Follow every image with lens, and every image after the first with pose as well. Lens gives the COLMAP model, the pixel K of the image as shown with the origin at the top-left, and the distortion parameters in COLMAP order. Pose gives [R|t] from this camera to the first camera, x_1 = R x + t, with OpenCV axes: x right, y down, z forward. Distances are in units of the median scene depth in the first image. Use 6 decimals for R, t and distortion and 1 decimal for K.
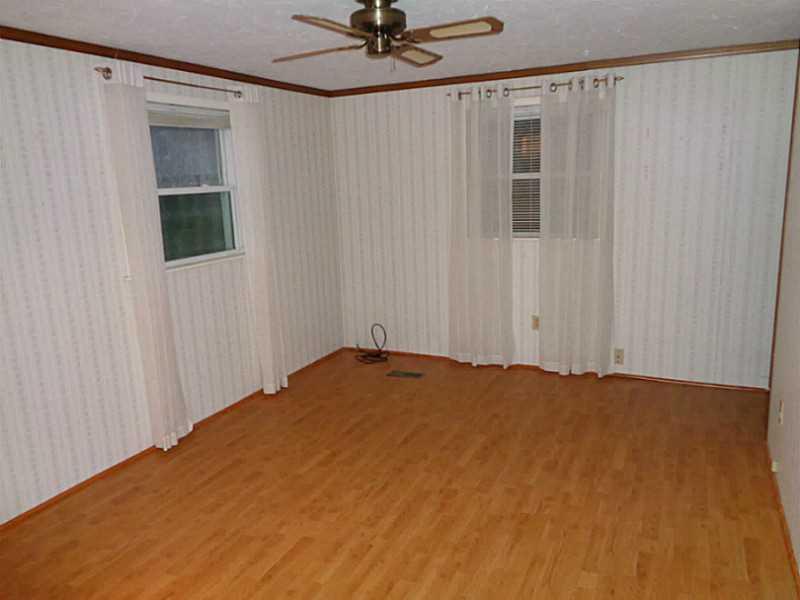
lens RADIAL K [[599.8, 0, 403.1], [0, 599.8, 303.4], [0, 0, 1]] dist [-0.014146, 0.032683]
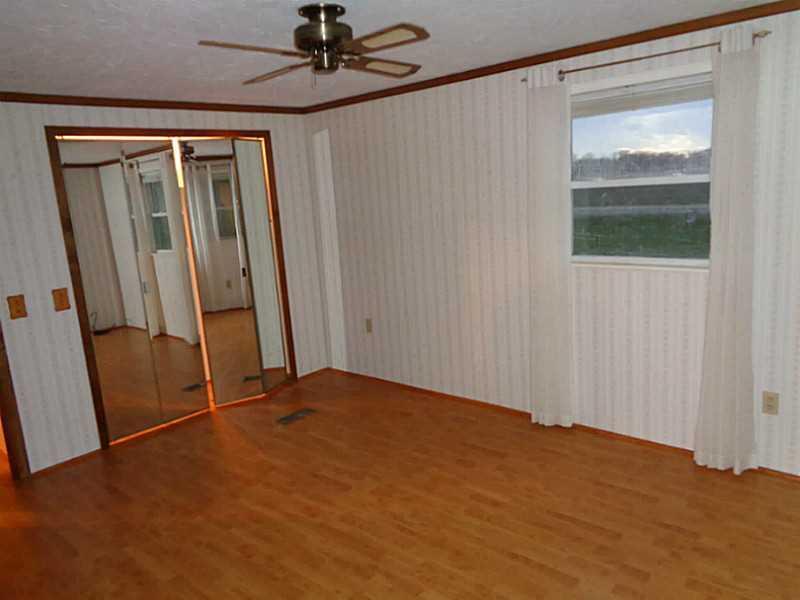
lens RADIAL K [[599.8, 0, 403.1], [0, 599.8, 303.4], [0, 0, 1]] dist [-0.014146, 0.032683]
pose [[-0.283481, 0.237025, -0.929224, 0.730574], [-0.126042, 0.951359, 0.281123, -0.275667], [0.950659, 0.196815, -0.239817, 1.141797]]
